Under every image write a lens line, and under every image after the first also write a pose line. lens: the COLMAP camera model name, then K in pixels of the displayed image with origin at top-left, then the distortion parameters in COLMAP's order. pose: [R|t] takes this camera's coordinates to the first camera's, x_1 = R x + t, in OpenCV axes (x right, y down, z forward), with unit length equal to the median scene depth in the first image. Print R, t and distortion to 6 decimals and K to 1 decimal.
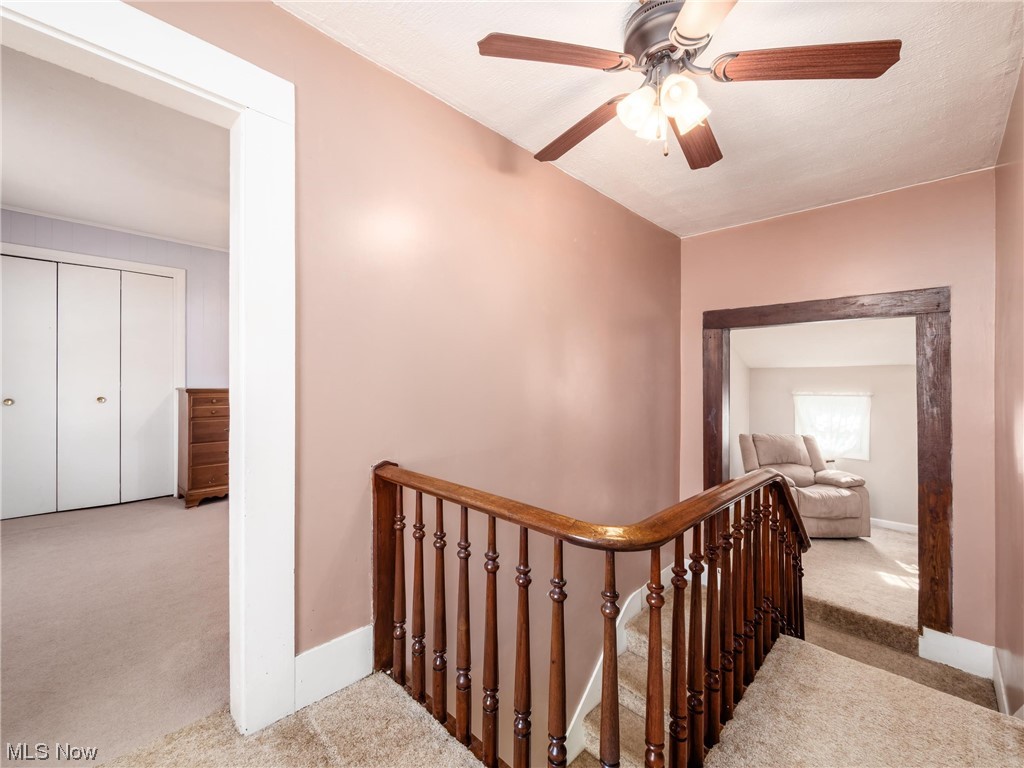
lens RADIAL K [[445.0, 0, 514.7], [0, 445.0, 383.4], [0, 0, 1]] dist [-0.012774, -0.000126]
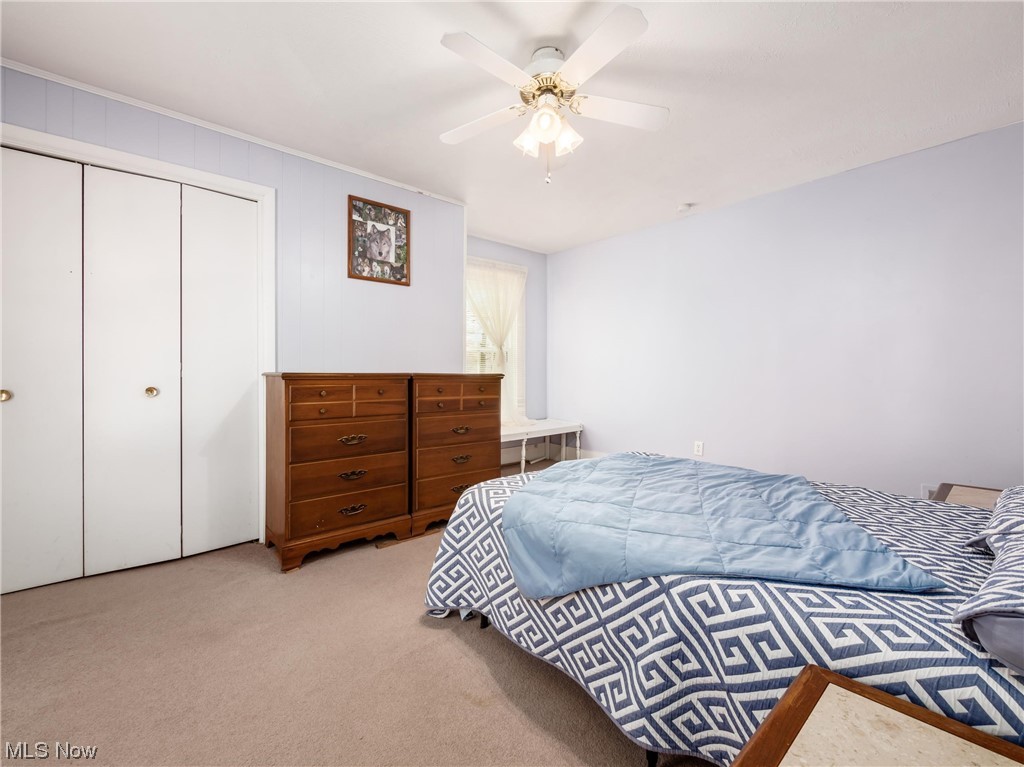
lens RADIAL K [[445.0, 0, 511.5], [0, 445.0, 373.0], [0, 0, 1]] dist [-0.012774, -0.000126]
pose [[0.995320, -0.004054, -0.096548, -0.363331], [0.003860, 0.999990, -0.002194, 0.013963], [0.096556, 0.001812, 0.995326, 0.415905]]
